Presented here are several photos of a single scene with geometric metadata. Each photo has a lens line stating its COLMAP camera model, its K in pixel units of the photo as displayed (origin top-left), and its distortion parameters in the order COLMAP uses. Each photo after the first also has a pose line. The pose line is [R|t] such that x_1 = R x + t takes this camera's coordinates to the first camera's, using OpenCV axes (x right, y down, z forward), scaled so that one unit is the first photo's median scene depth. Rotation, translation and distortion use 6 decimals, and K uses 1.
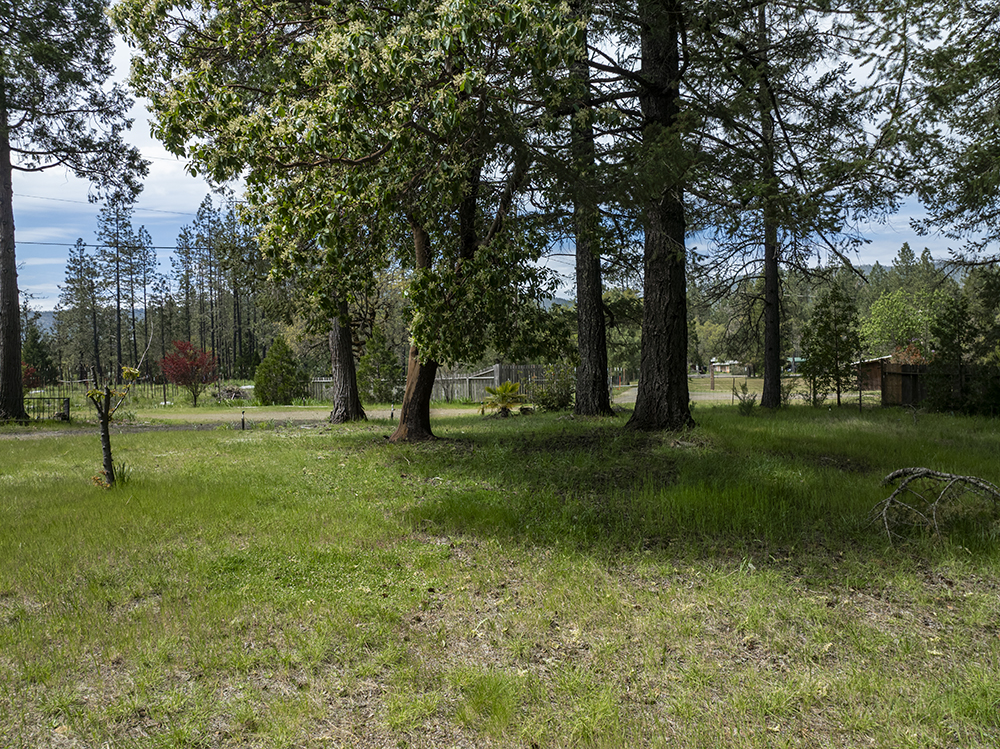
lens RADIAL K [[704.2, 0, 501.5], [0, 704.2, 371.0], [0, 0, 1]] dist [-0.083237, 0.057036]
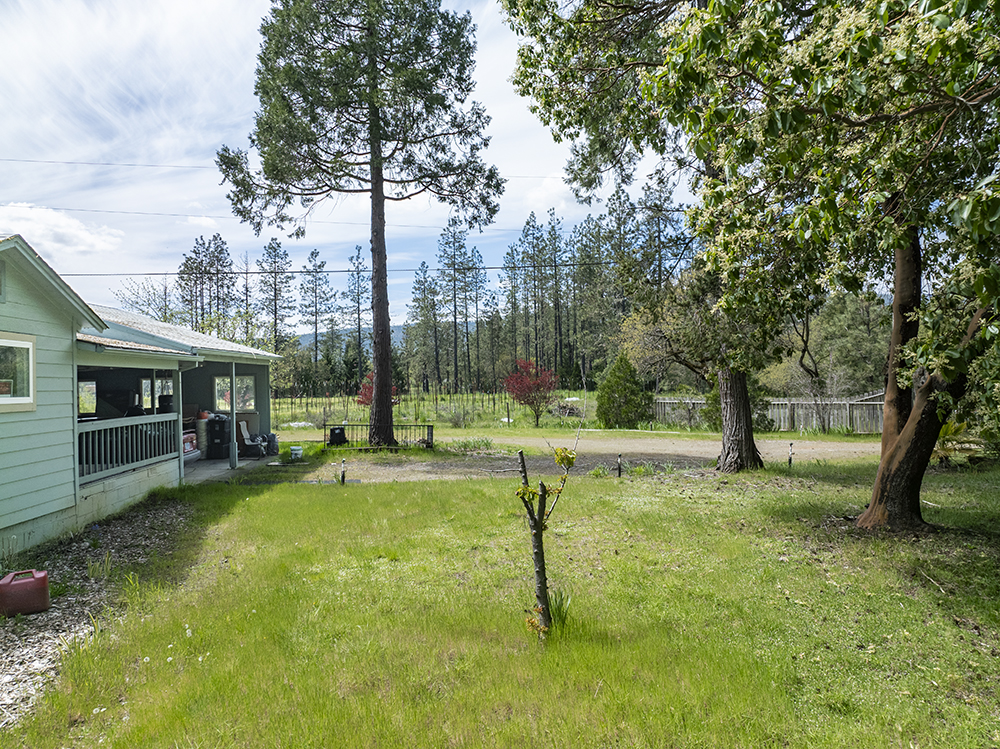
lens RADIAL K [[703.2, 0, 500.0], [0, 703.2, 374.5], [0, 0, 1]] dist [-0.047351, 0.028340]
pose [[0.906025, 0.001829, -0.423221, -0.074298], [-0.004171, 0.999981, -0.004607, -0.019589], [0.423204, 0.005939, 0.906015, 0.081160]]
